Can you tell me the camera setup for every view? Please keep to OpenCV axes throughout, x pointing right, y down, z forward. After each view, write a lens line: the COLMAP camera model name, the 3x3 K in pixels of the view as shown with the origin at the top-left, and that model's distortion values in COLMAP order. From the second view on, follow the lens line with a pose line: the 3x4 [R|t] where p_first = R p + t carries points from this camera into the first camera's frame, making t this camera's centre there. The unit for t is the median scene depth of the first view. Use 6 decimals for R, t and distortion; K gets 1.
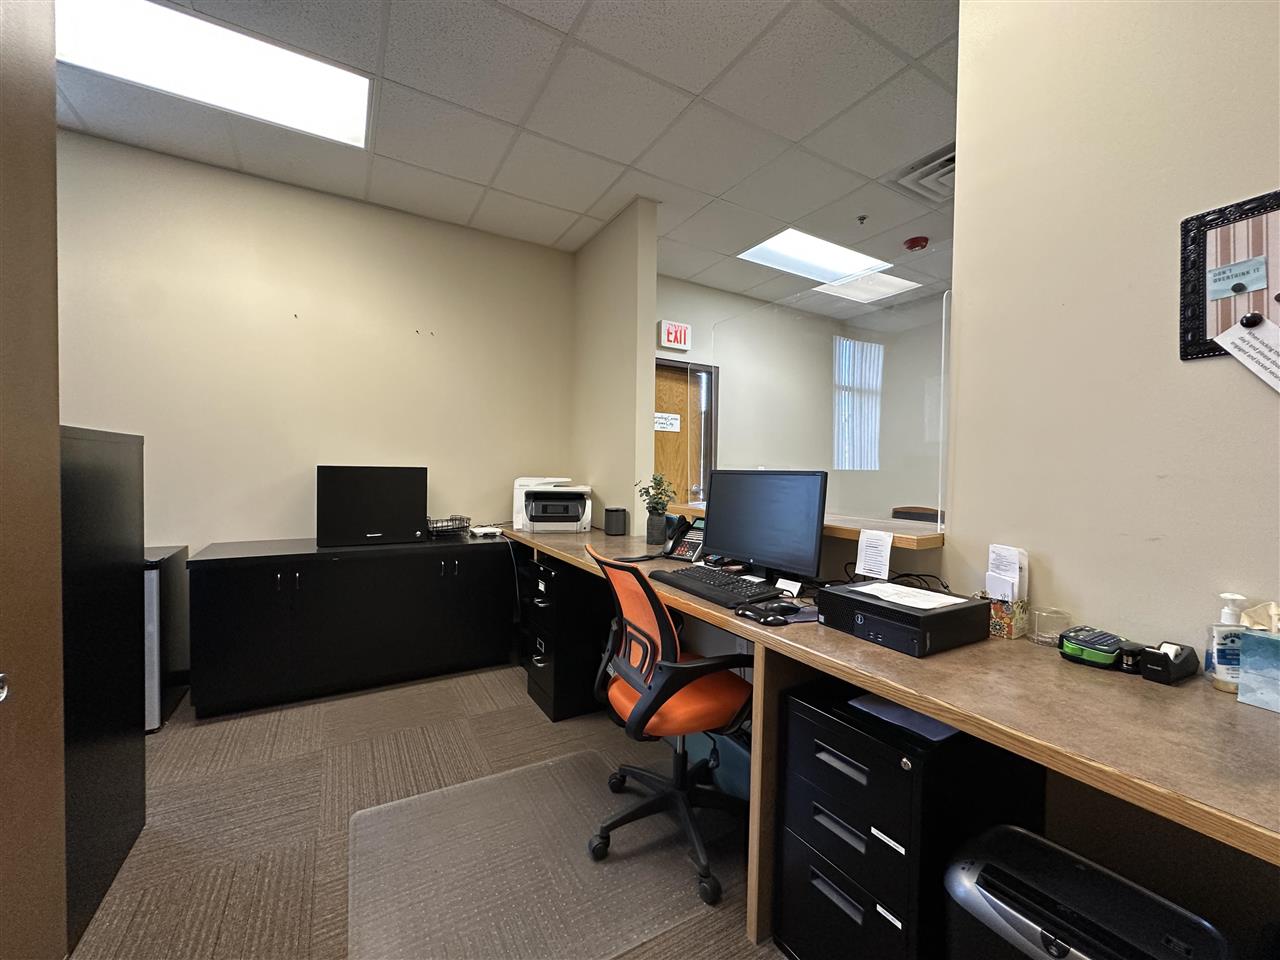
lens RADIAL K [[511.9, 0, 637.2], [0, 511.9, 477.6], [0, 0, 1]] dist [0.001716, 0.000224]
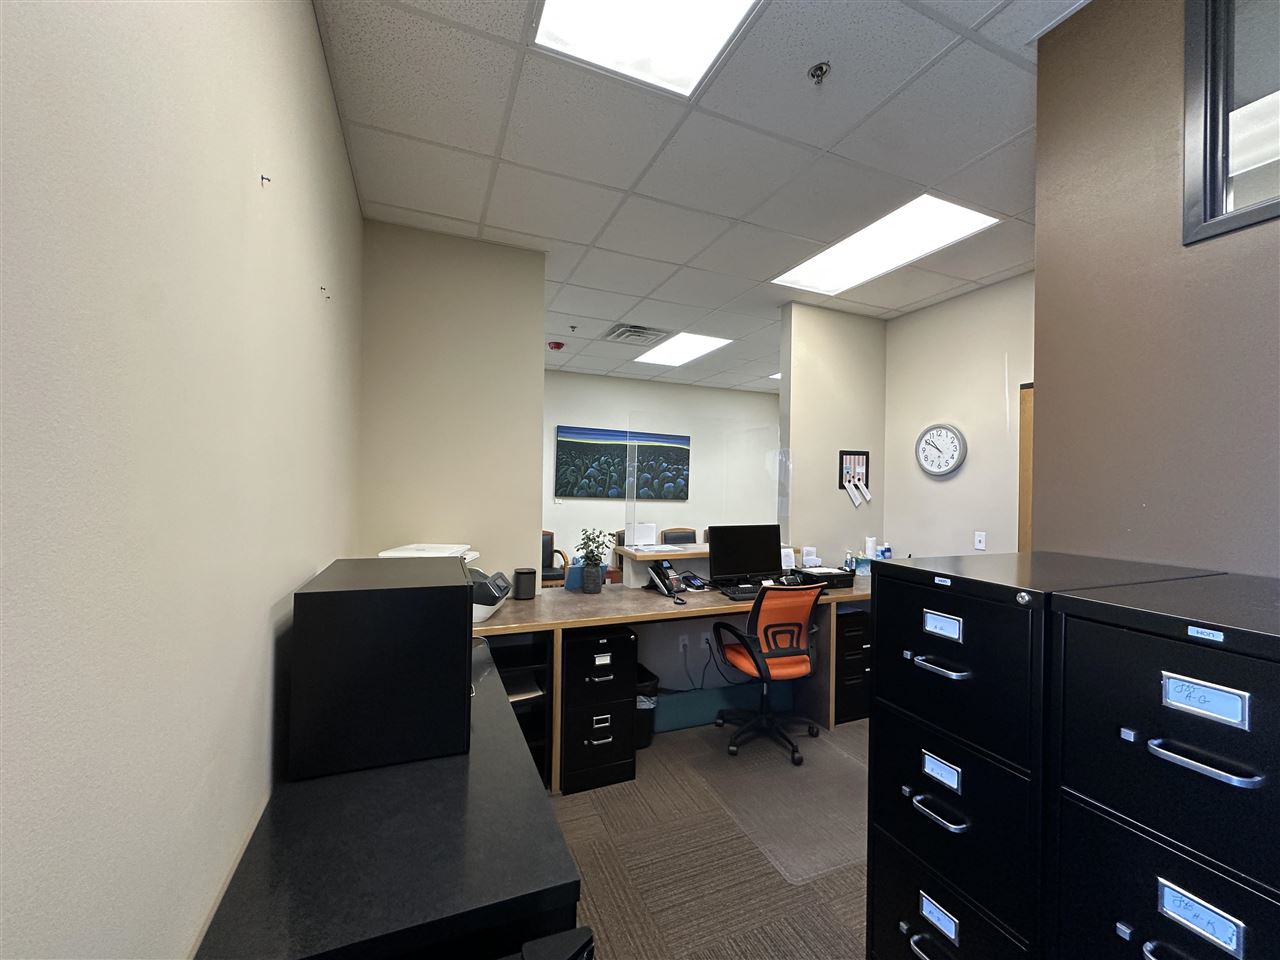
lens RADIAL K [[511.9, 0, 637.2], [0, 511.9, 477.6], [0, 0, 1]] dist [0.001716, 0.000224]
pose [[0.128851, 0.001954, 0.991662, -2.057622], [0.001815, 0.999996, -0.002206, -0.228371], [-0.991662, 0.002084, 0.128847, 1.480919]]
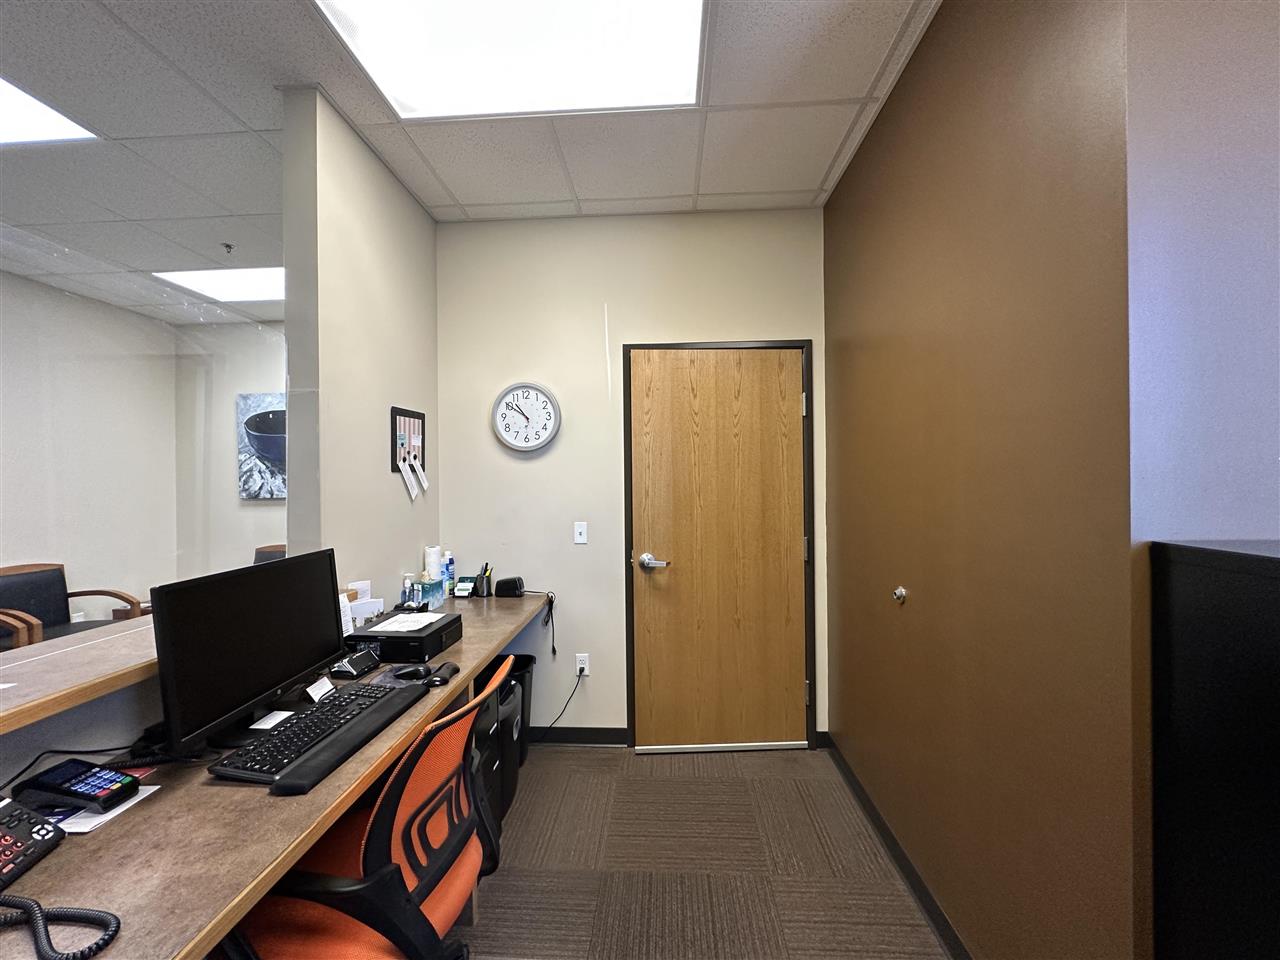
lens RADIAL K [[511.9, 0, 637.2], [0, 511.9, 477.6], [0, 0, 1]] dist [0.001716, 0.000224]
pose [[-0.837031, -0.004406, 0.547138, -0.720518], [0.008158, 0.999756, 0.020531, -0.181182], [-0.547094, 0.021649, -0.836791, 1.687754]]
